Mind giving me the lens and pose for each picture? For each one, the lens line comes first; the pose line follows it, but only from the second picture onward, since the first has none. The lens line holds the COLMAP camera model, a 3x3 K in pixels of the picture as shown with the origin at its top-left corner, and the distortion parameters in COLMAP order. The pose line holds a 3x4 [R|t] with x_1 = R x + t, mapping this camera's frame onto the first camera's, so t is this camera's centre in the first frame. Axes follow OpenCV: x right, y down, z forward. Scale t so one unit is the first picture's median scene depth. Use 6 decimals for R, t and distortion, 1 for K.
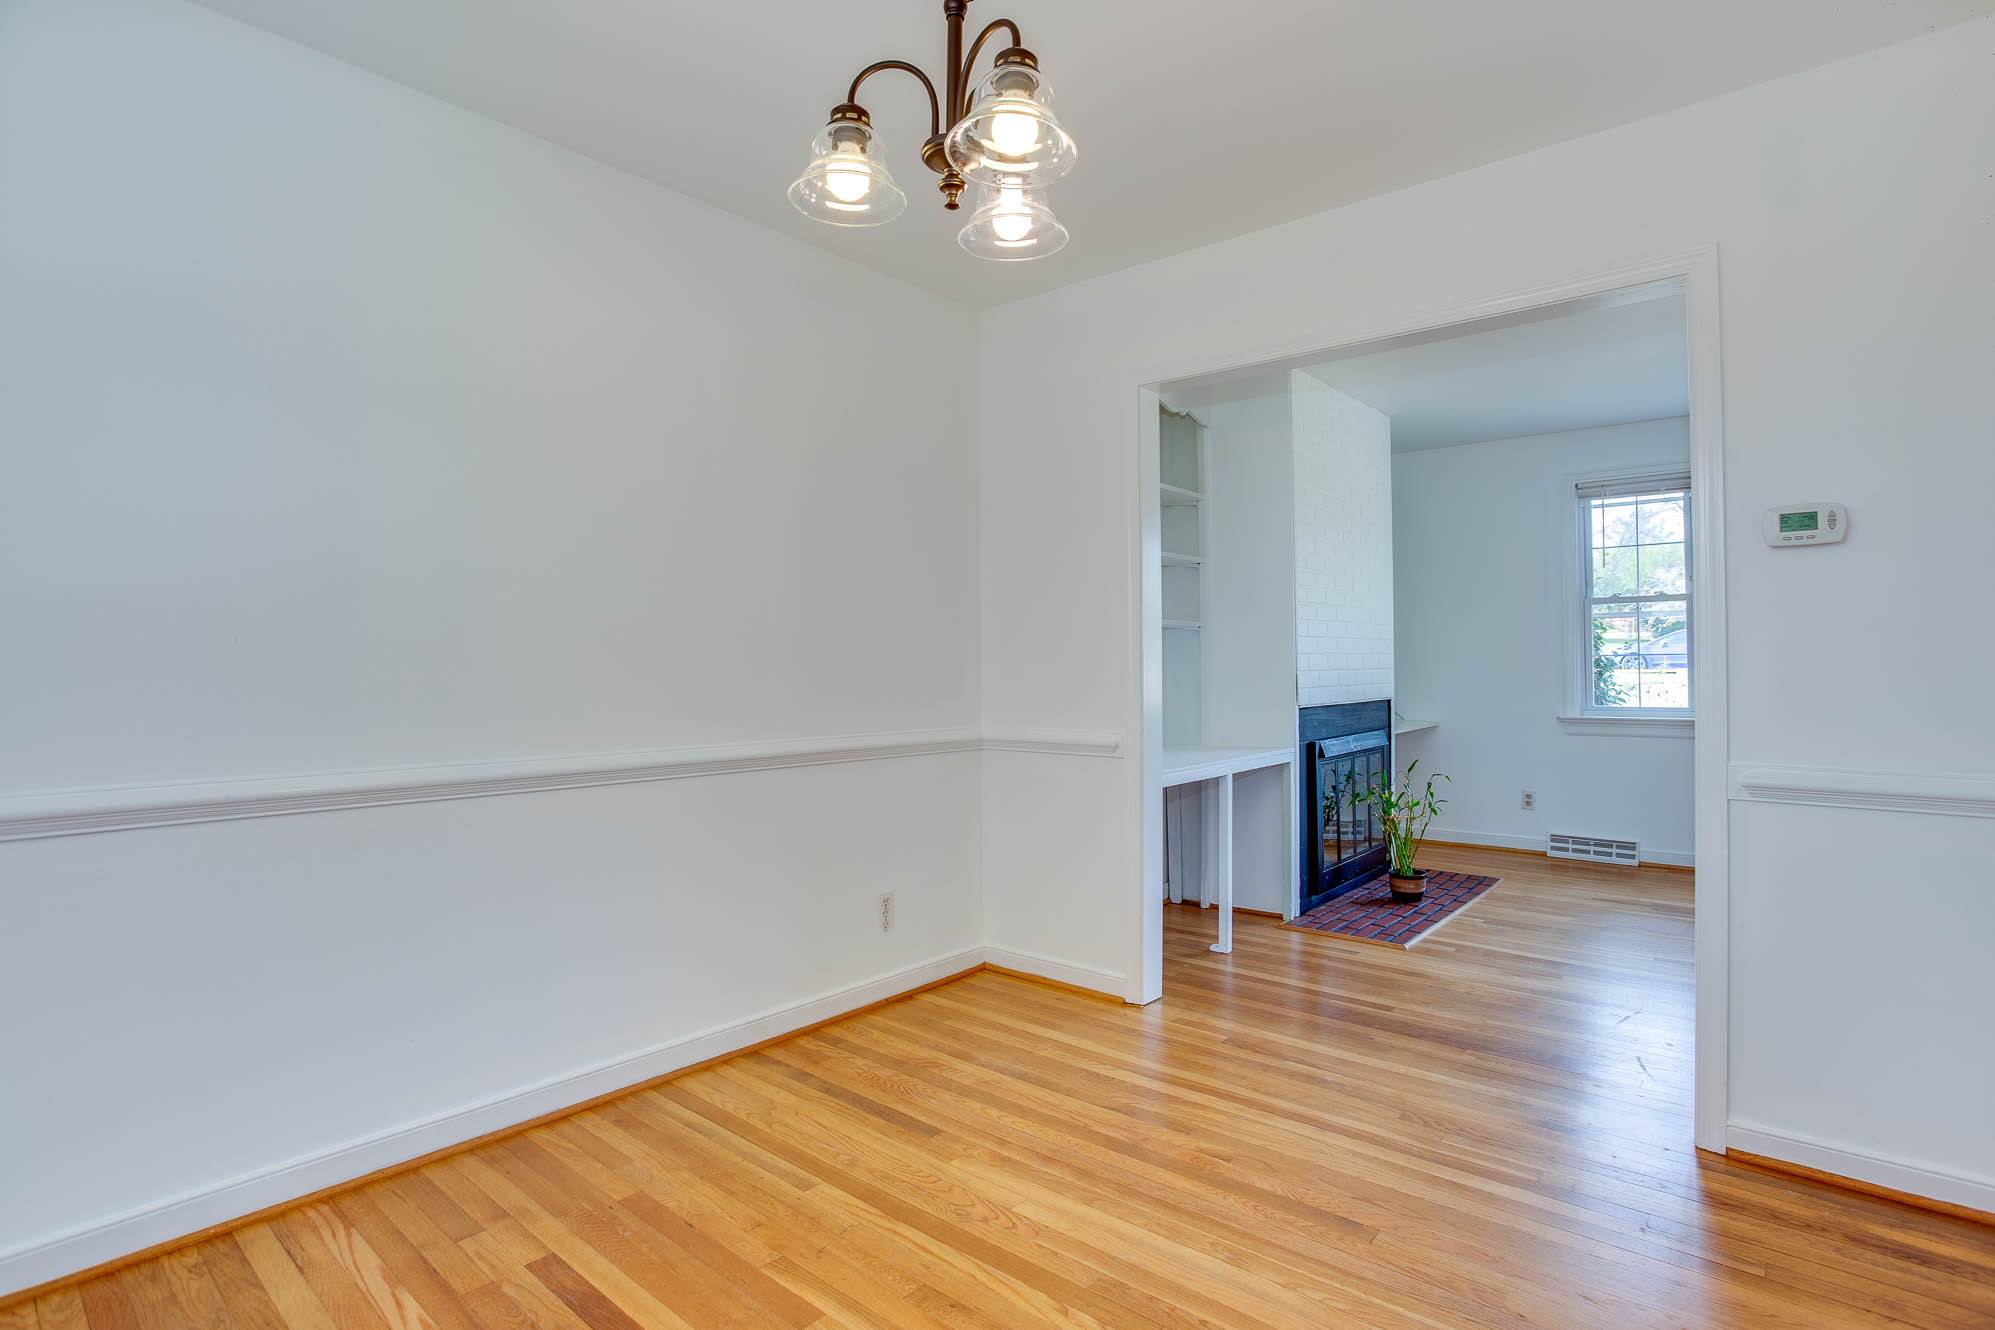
lens RADIAL K [[991.9, 0, 1007.1], [0, 991.9, 669.9], [0, 0, 1]] dist [-0.043373, 0.011019]
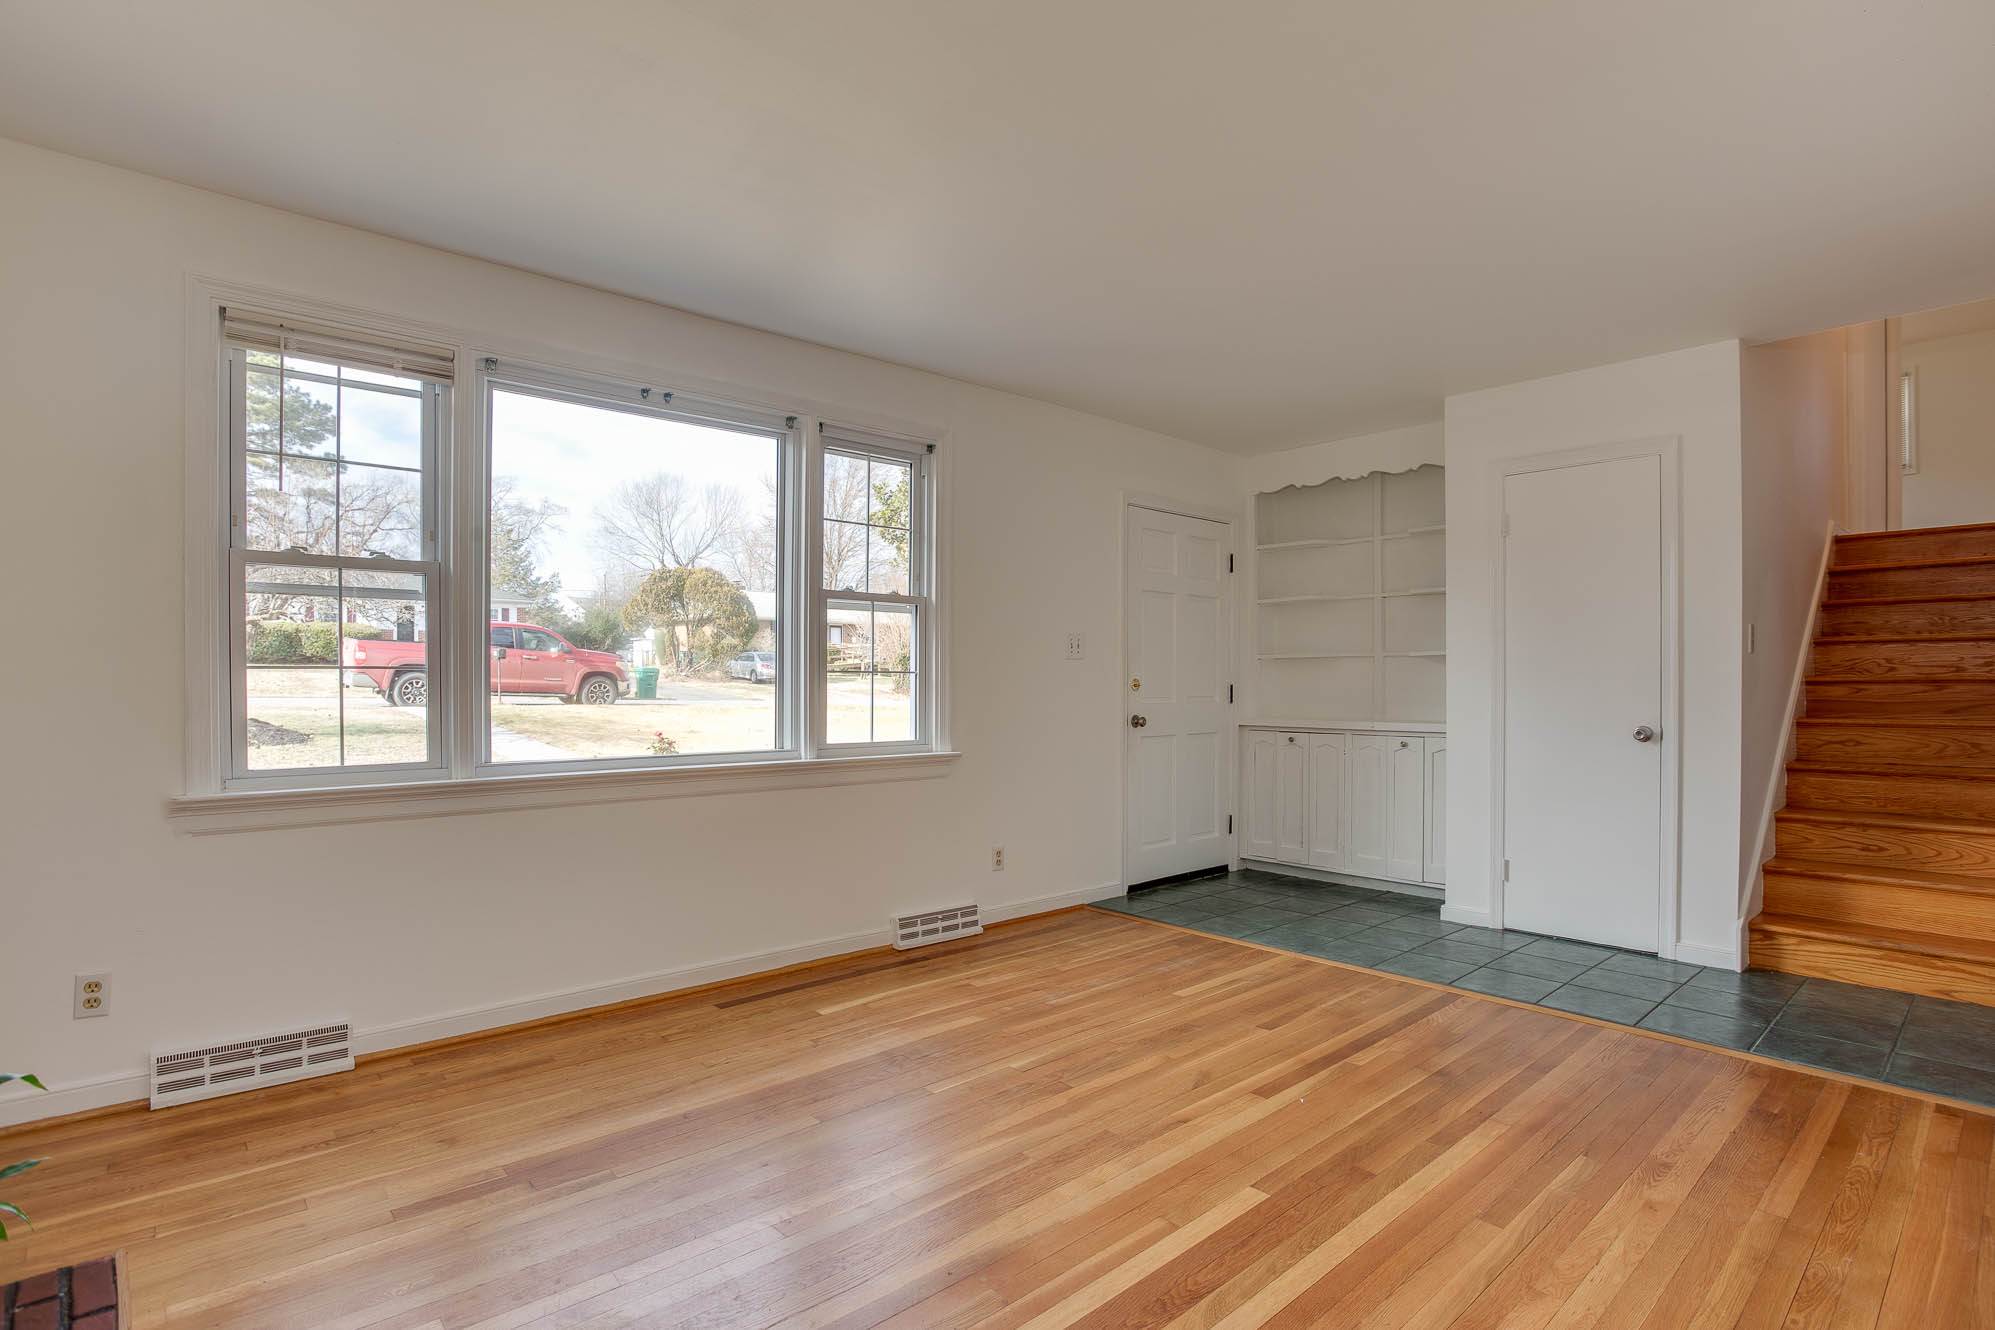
lens RADIAL K [[968.6, 0, 988.5], [0, 968.6, 686.0], [0, 0, 1]] dist [-0.027578, 0.000976]
pose [[0.132752, 0.003586, 0.991143, 0.181055], [0.002743, 0.999988, -0.003985, -0.002455], [-0.991146, 0.003248, 0.132740, 0.590192]]
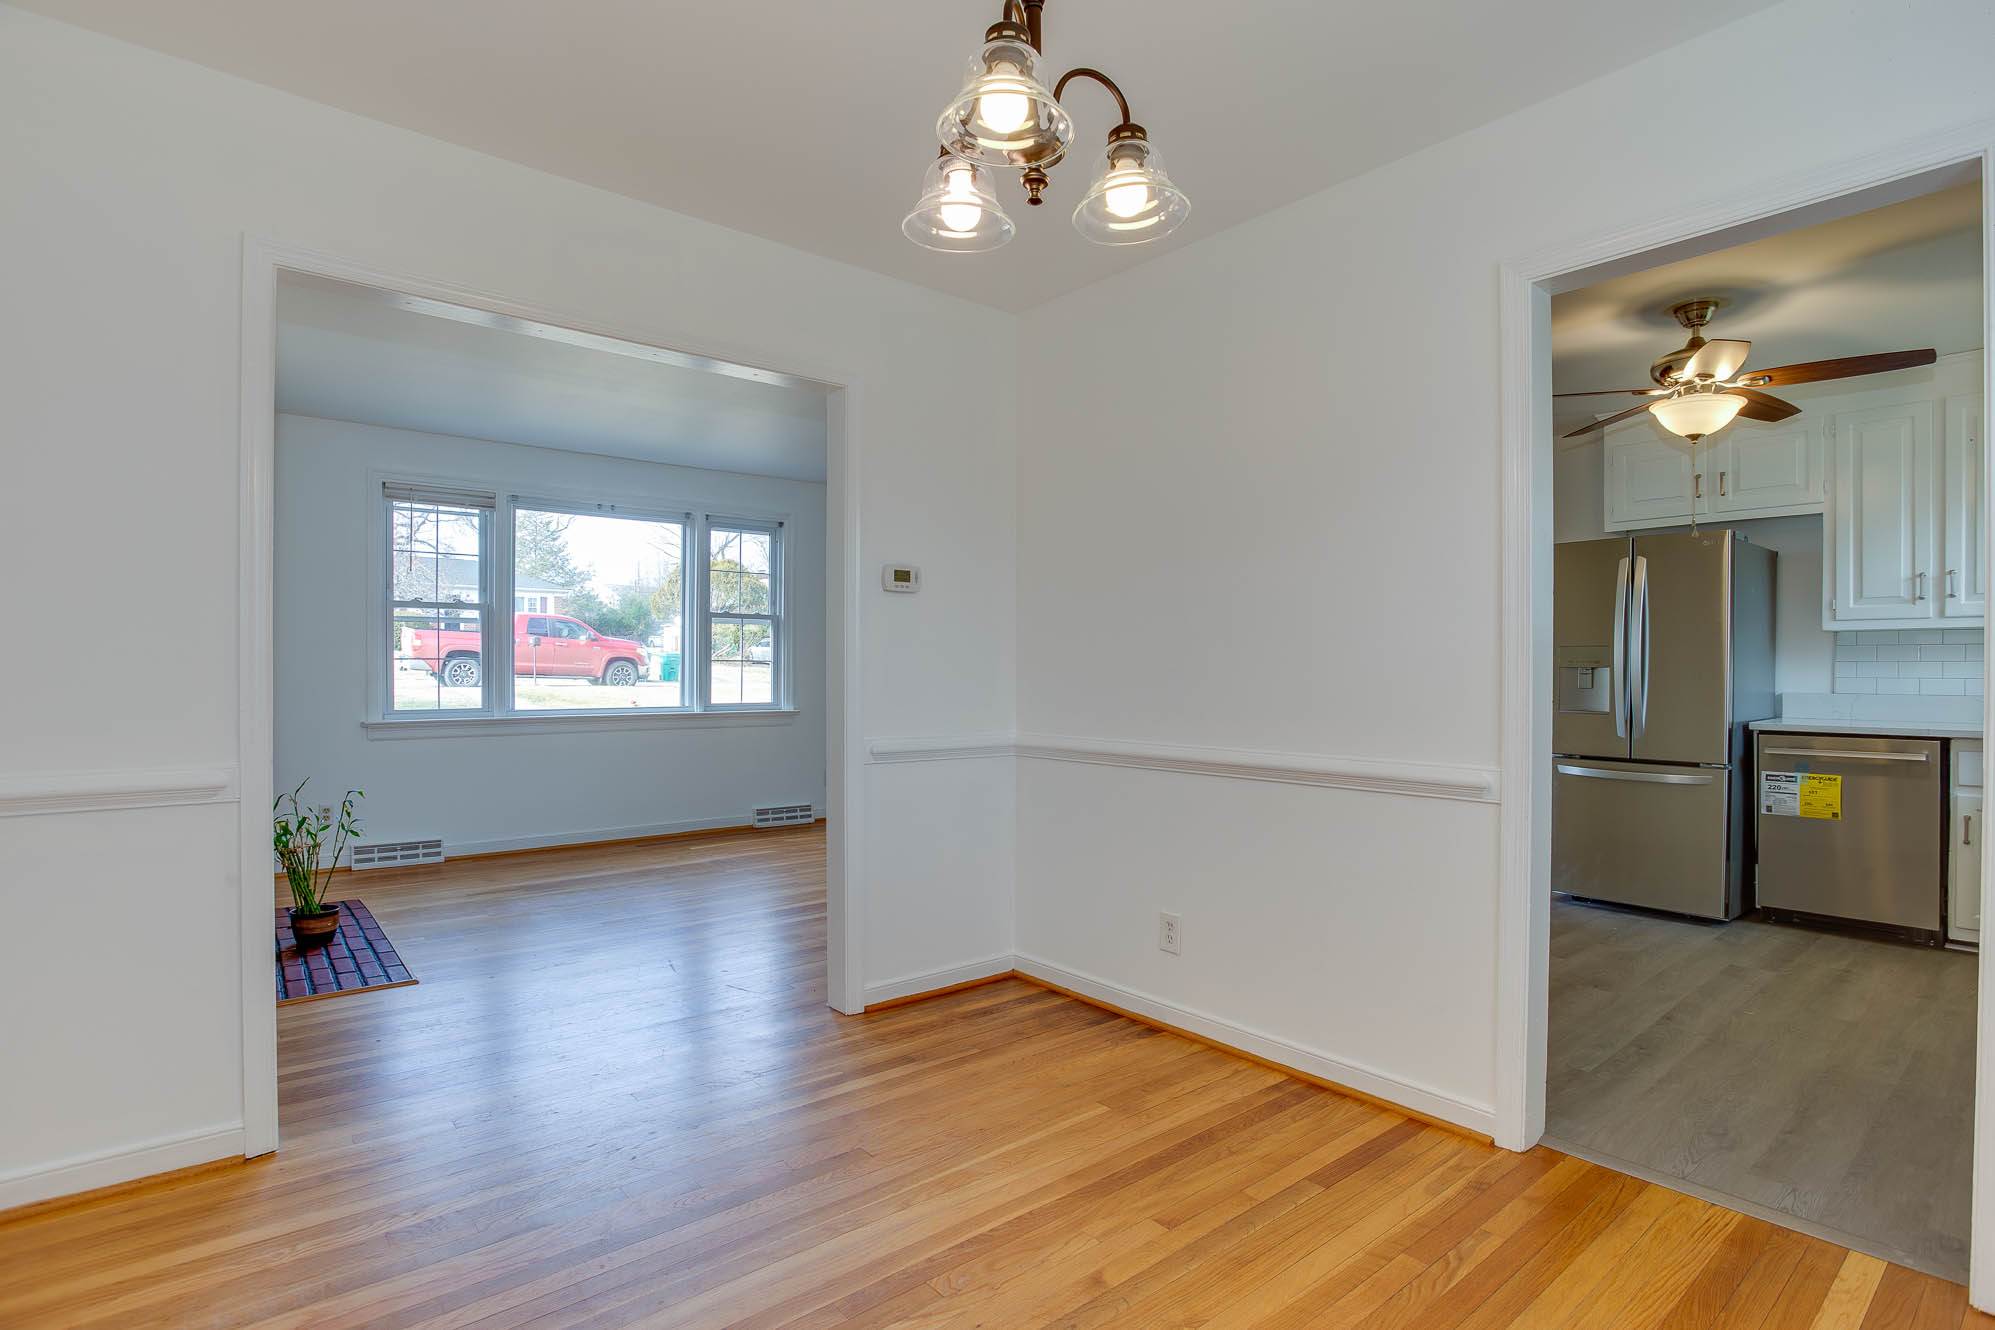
lens RADIAL K [[991.9, 0, 1007.1], [0, 991.9, 669.9], [0, 0, 1]] dist [-0.043373, 0.011019]
pose [[0.160466, 0.005500, 0.987026, -0.287500], [-0.000836, 0.999985, -0.005436, 0.001614], [-0.987041, 0.000048, 0.160468, 0.238936]]
